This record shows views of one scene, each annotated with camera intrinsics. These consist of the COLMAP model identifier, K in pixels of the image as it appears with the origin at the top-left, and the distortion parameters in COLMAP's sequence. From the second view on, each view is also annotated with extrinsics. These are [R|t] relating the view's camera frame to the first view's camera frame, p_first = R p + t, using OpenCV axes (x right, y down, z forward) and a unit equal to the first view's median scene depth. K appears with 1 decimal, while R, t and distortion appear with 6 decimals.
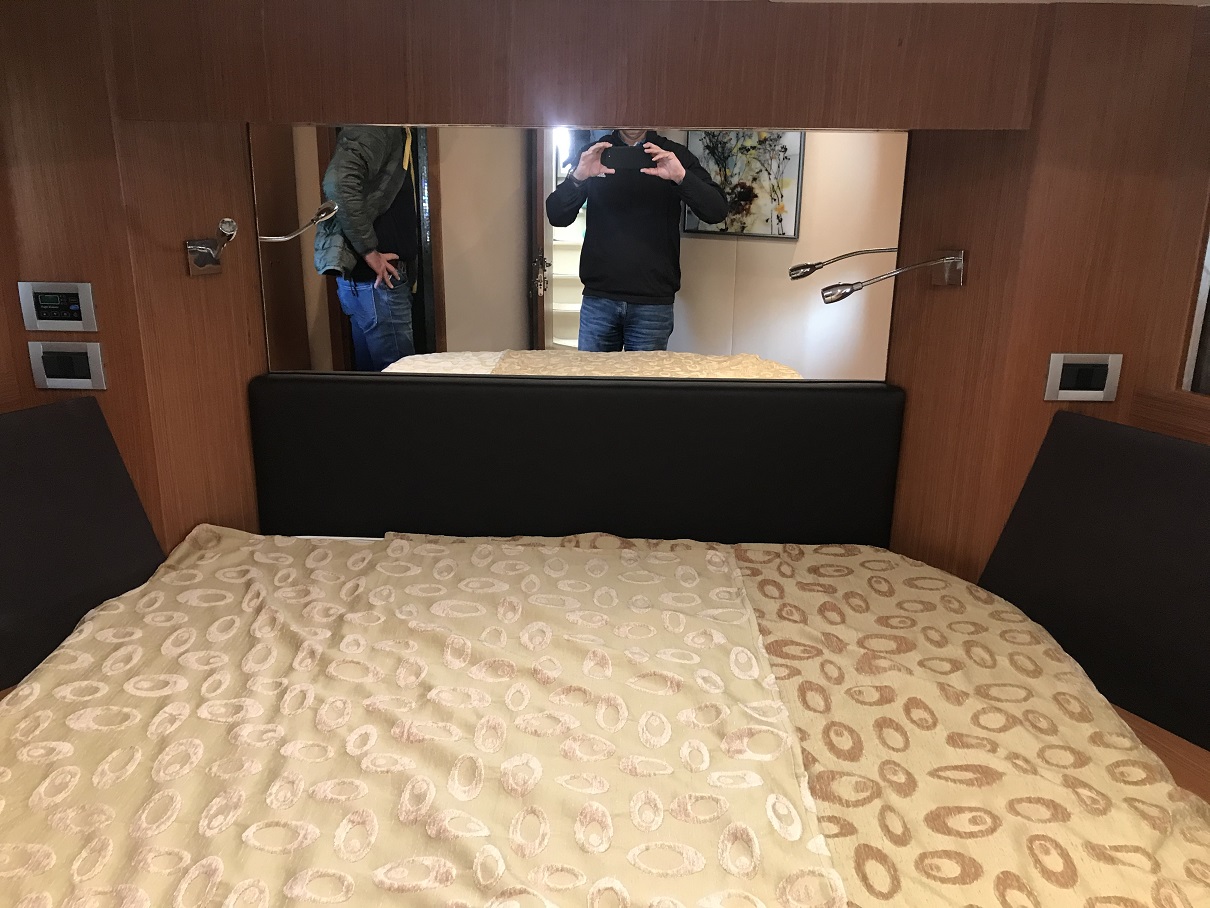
lens RADIAL K [[985.2, 0, 604.2], [0, 985.2, 454.5], [0, 0, 1]] dist [0.002631, 0.000051]
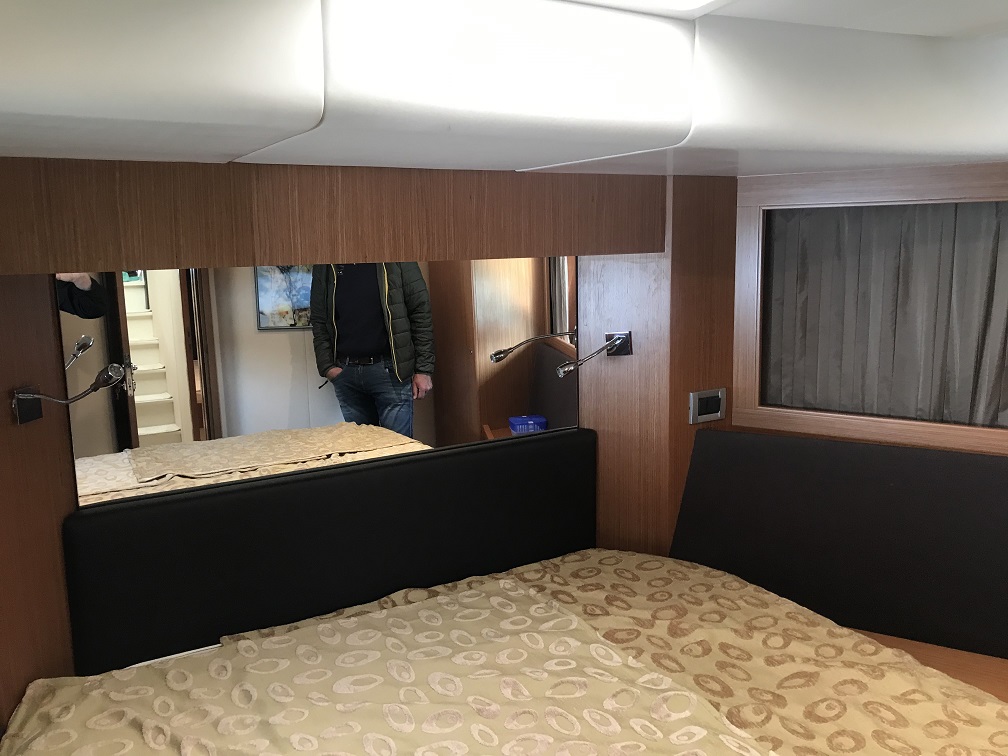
lens RADIAL K [[820.7, 0, 498.4], [0, 820.7, 380.3], [0, 0, 1]] dist [0.002631, 0.000051]
pose [[0.865237, -0.125842, 0.485314, -0.415360], [0.190196, 0.978017, -0.085488, -0.071331], [-0.463887, 0.166272, 0.870151, 0.044389]]
